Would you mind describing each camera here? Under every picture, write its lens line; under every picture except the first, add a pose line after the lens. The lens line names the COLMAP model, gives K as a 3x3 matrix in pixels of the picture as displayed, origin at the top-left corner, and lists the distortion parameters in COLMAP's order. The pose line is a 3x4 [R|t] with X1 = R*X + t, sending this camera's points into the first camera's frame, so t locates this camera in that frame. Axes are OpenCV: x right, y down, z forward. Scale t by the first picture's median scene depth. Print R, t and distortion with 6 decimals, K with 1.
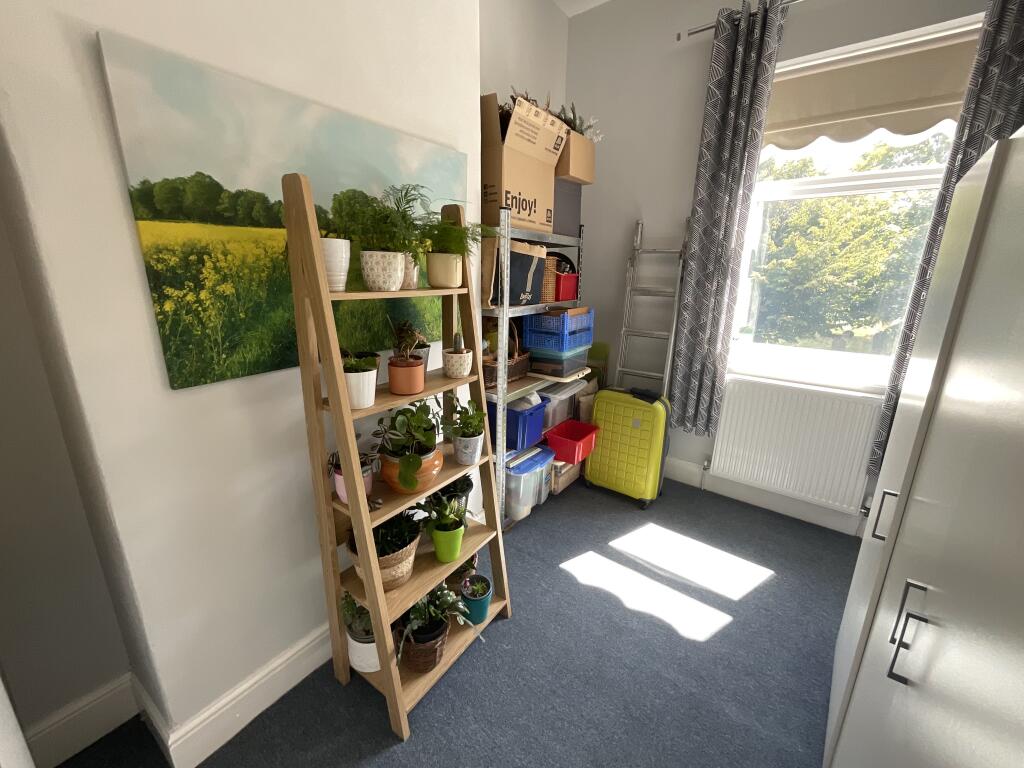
lens RADIAL K [[413.0, 0, 506.9], [0, 413.0, 381.0], [0, 0, 1]] dist [-0.001213, 0.000668]
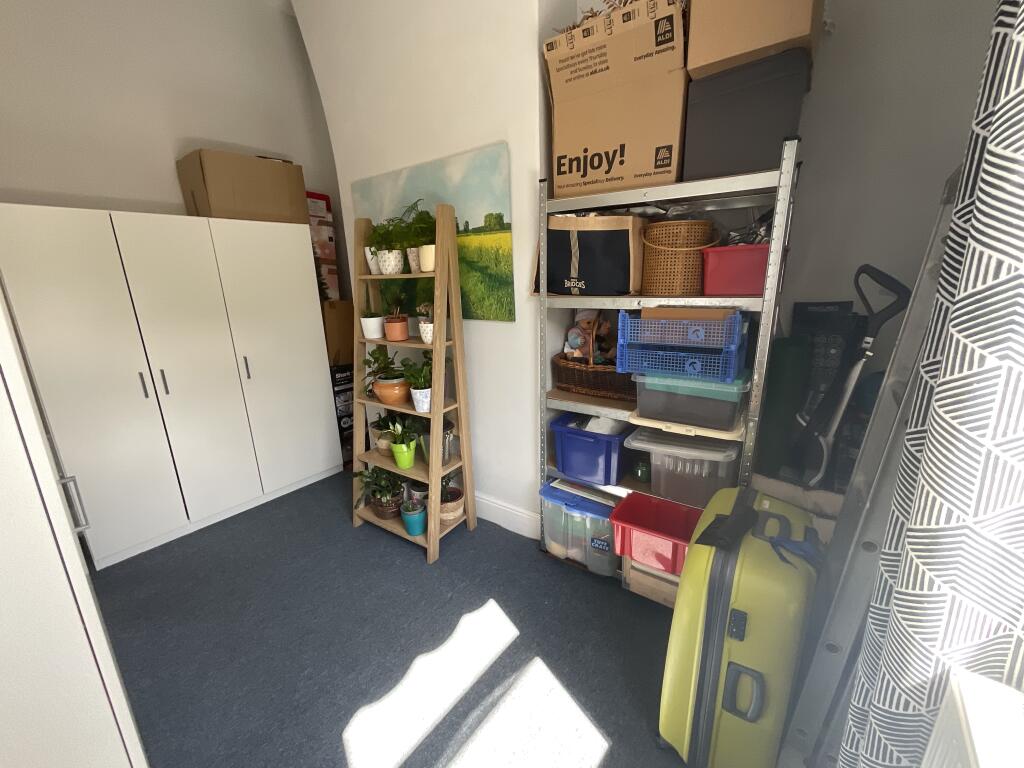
lens RADIAL K [[413.0, 0, 509.7], [0, 413.0, 380.4], [0, 0, 1]] dist [-0.001213, 0.000668]
pose [[0.001371, 0.231130, -0.972922, 0.881310], [-0.237458, 0.945170, 0.224203, -0.185719], [0.971397, 0.230721, 0.056179, 0.916419]]
